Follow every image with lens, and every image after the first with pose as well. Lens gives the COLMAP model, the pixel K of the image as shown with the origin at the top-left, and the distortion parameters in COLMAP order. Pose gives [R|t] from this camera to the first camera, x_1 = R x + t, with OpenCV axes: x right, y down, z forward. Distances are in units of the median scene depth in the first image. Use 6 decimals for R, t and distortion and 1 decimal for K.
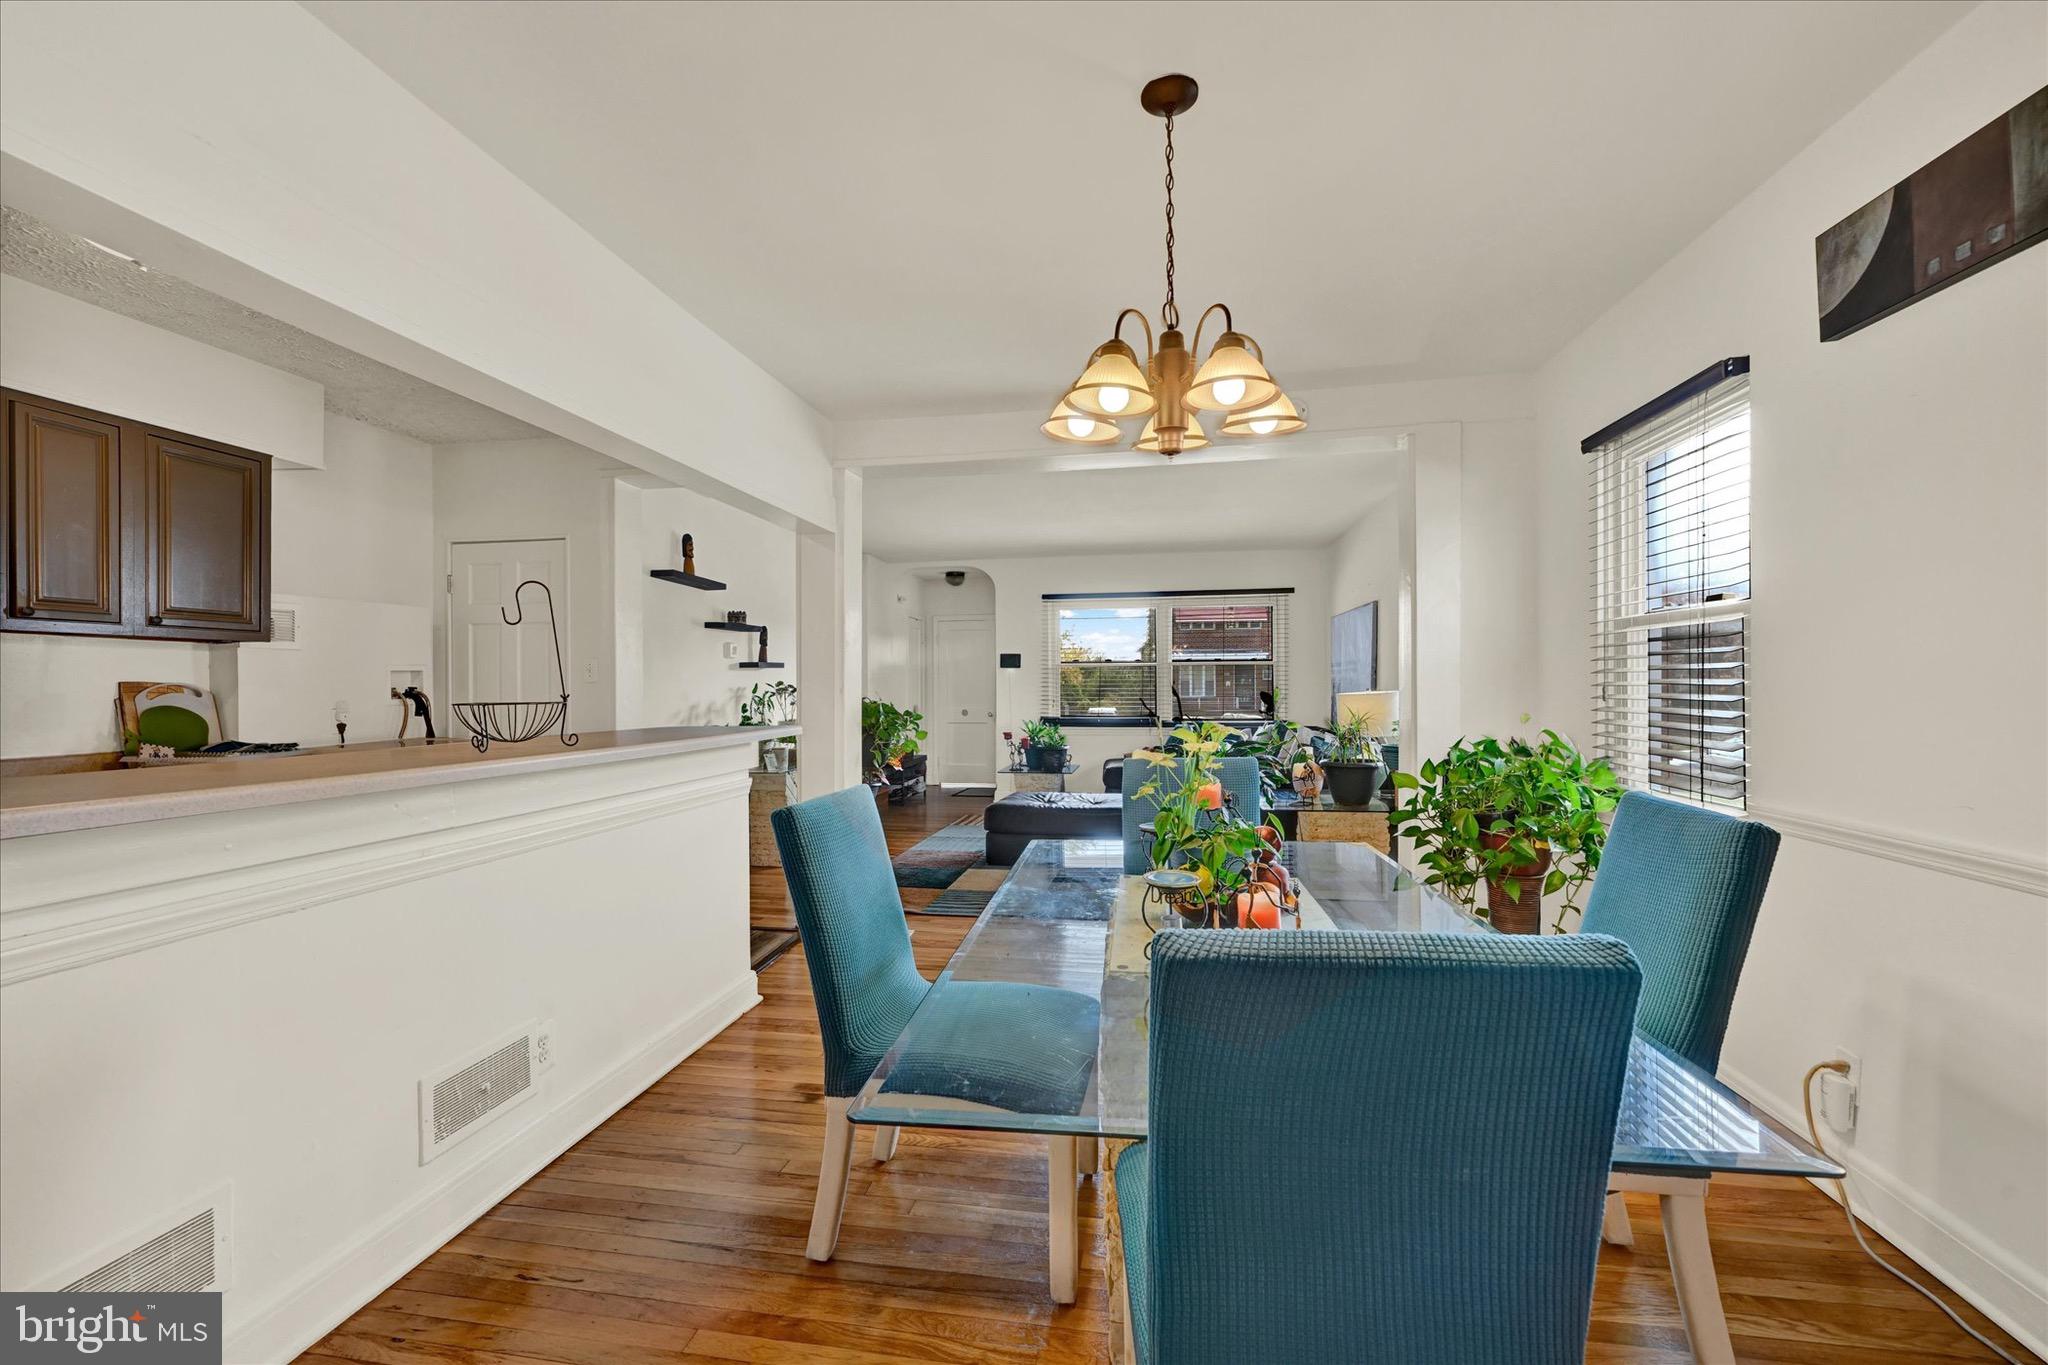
lens RADIAL K [[835.9, 0, 1021.5], [0, 835.9, 682.2], [0, 0, 1]] dist [-0.001226, 0.000252]
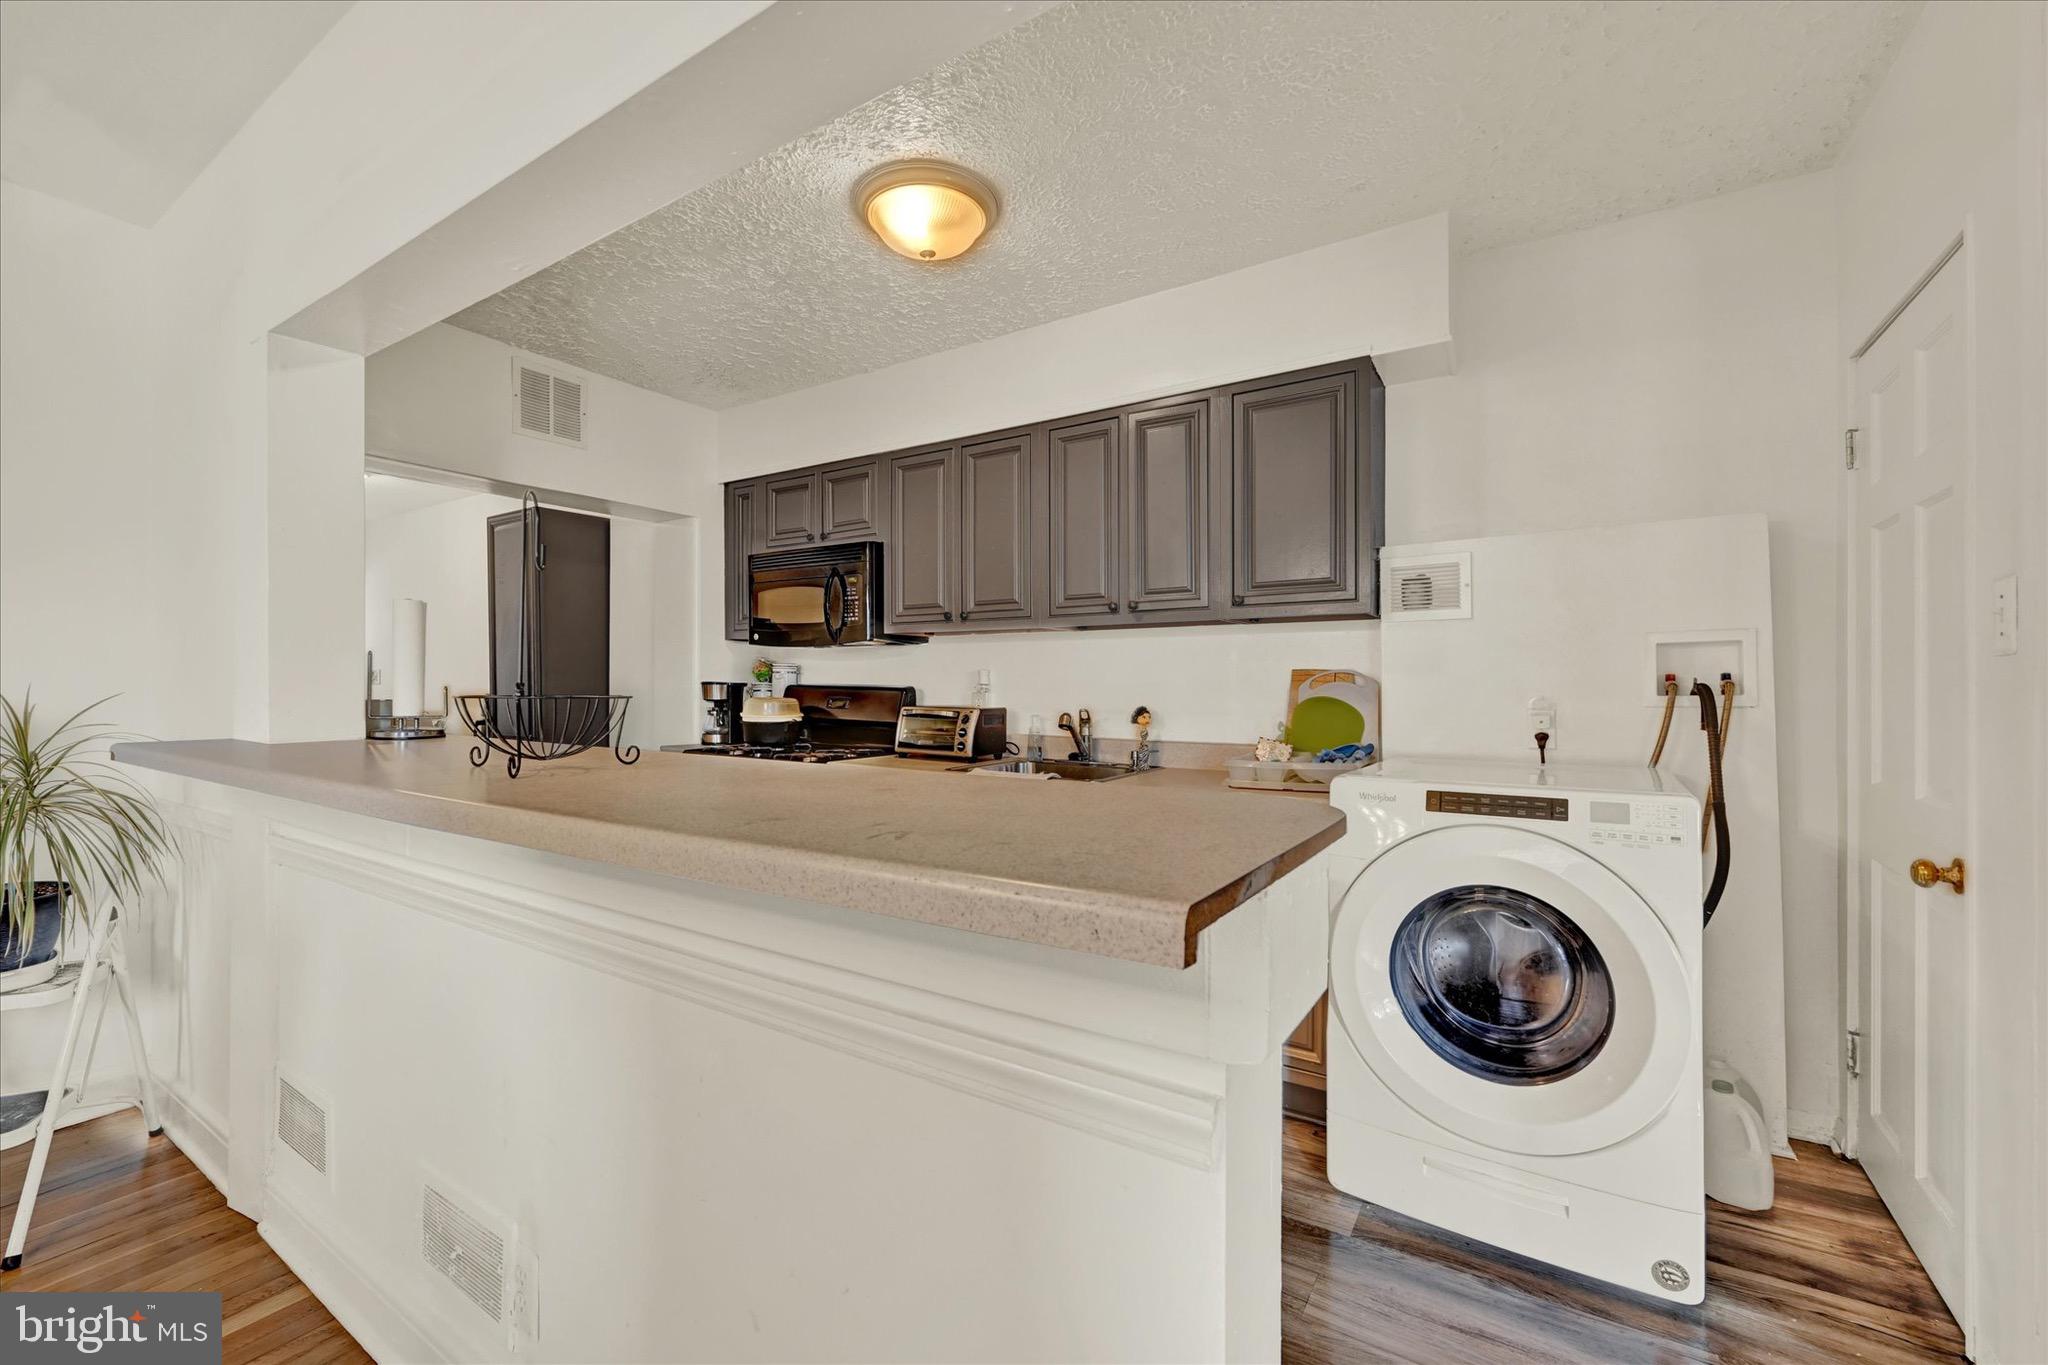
lens RADIAL K [[835.9, 0, 1021.5], [0, 835.9, 682.2], [0, 0, 1]] dist [-0.001226, 0.000252]
pose [[-0.388003, 0.004138, -0.921649, -0.159335], [0.008616, 0.999963, 0.000862, 0.013866], [0.921618, -0.007607, -0.388024, 1.459391]]
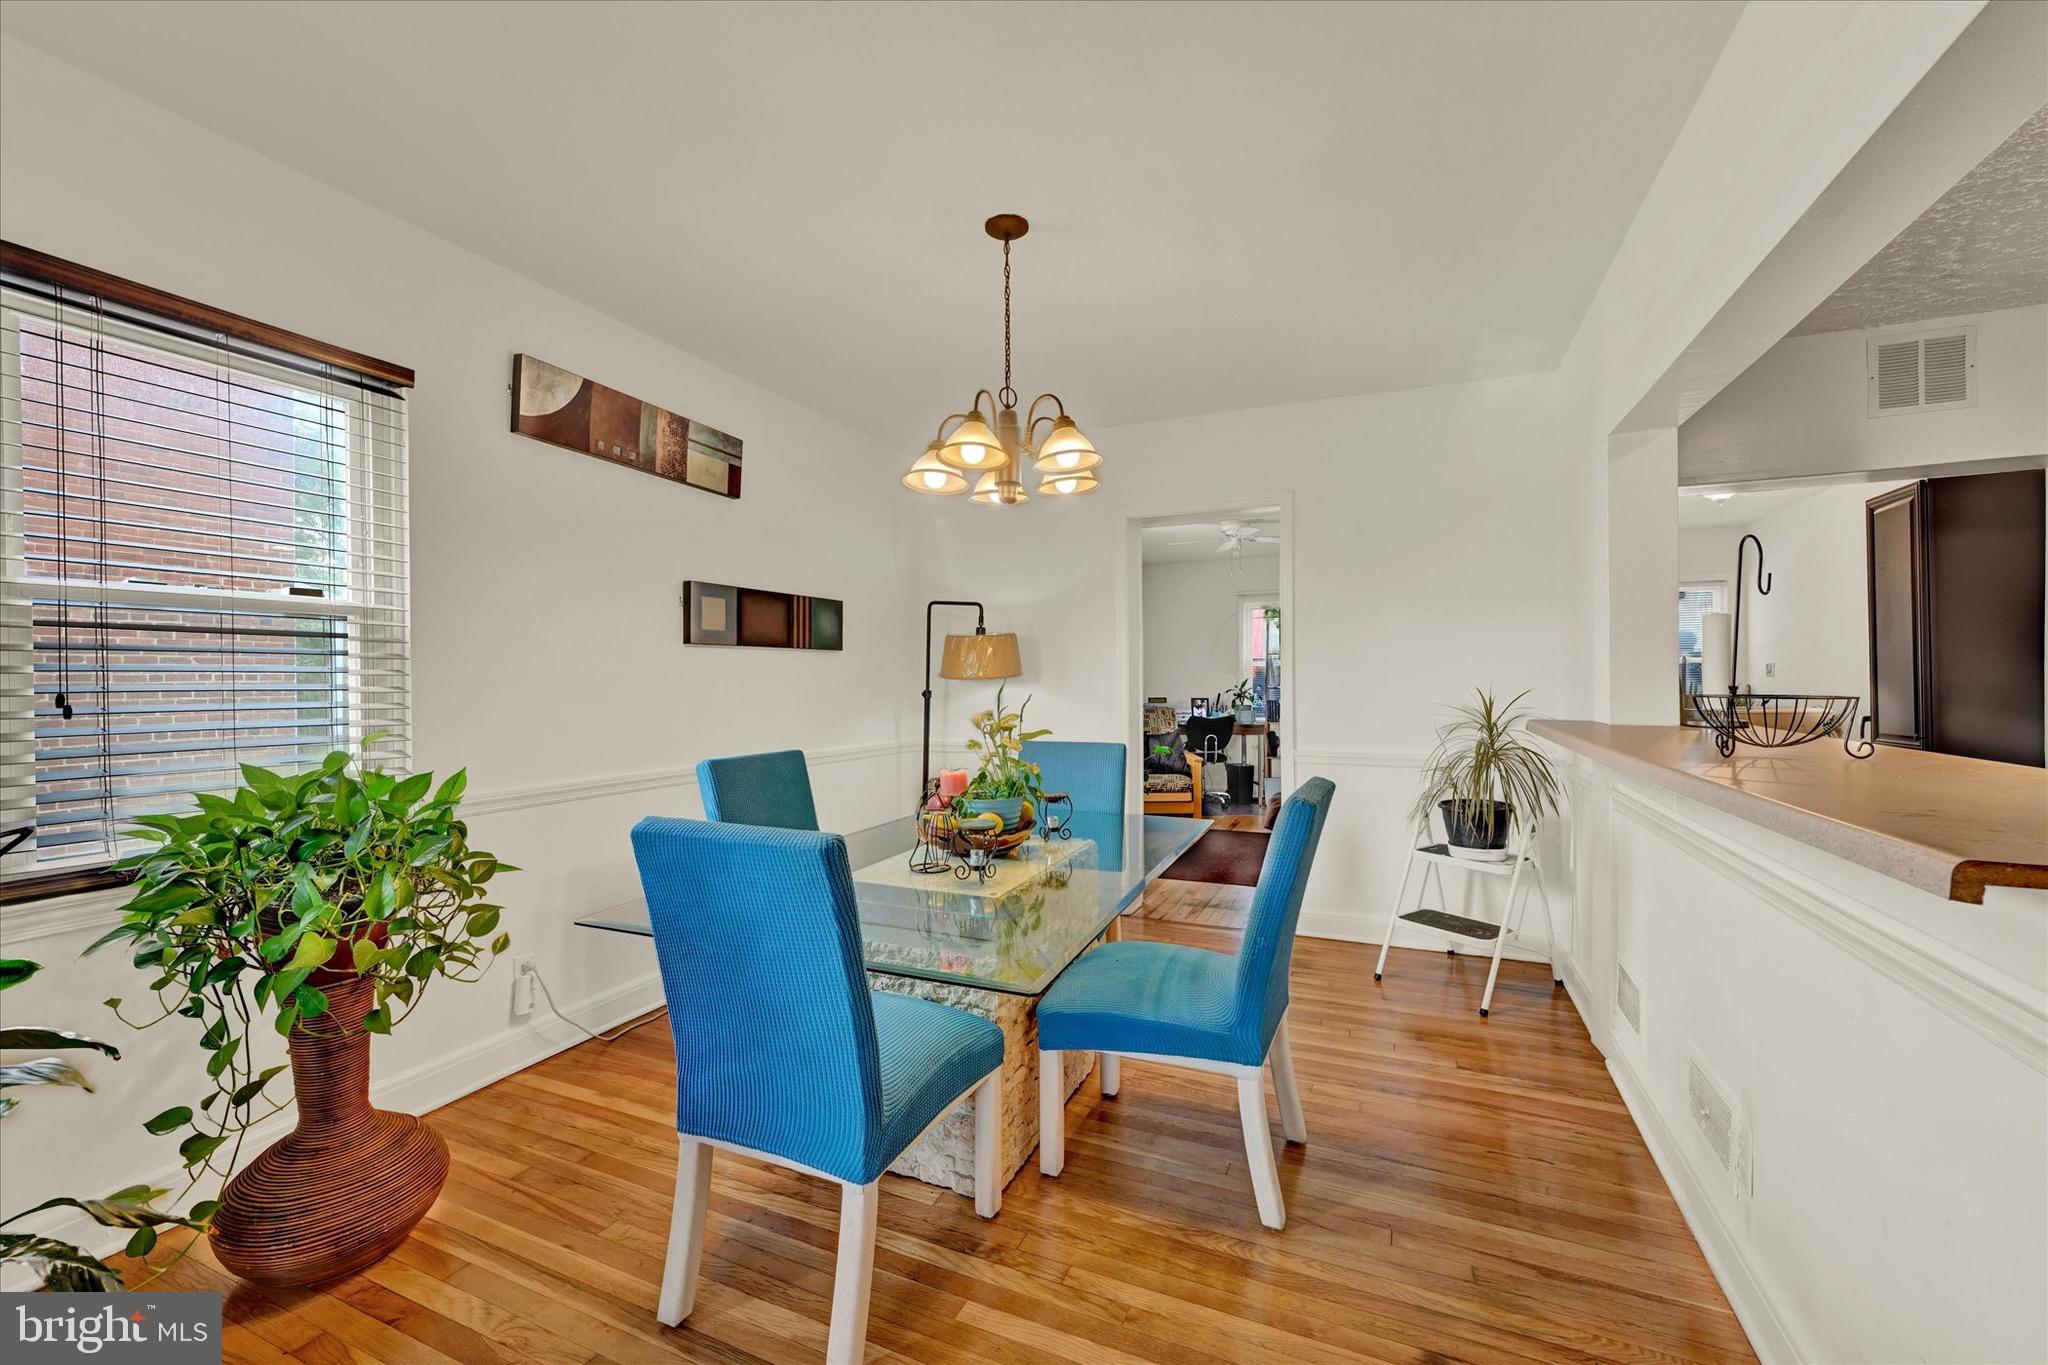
lens RADIAL K [[835.9, 0, 1021.5], [0, 835.9, 682.2], [0, 0, 1]] dist [-0.001226, 0.000252]
pose [[-0.969737, 0.011608, 0.243877, -0.118549], [0.010790, 0.999931, -0.004689, 0.006081], [-0.243915, -0.001915, -0.969795, 1.780815]]
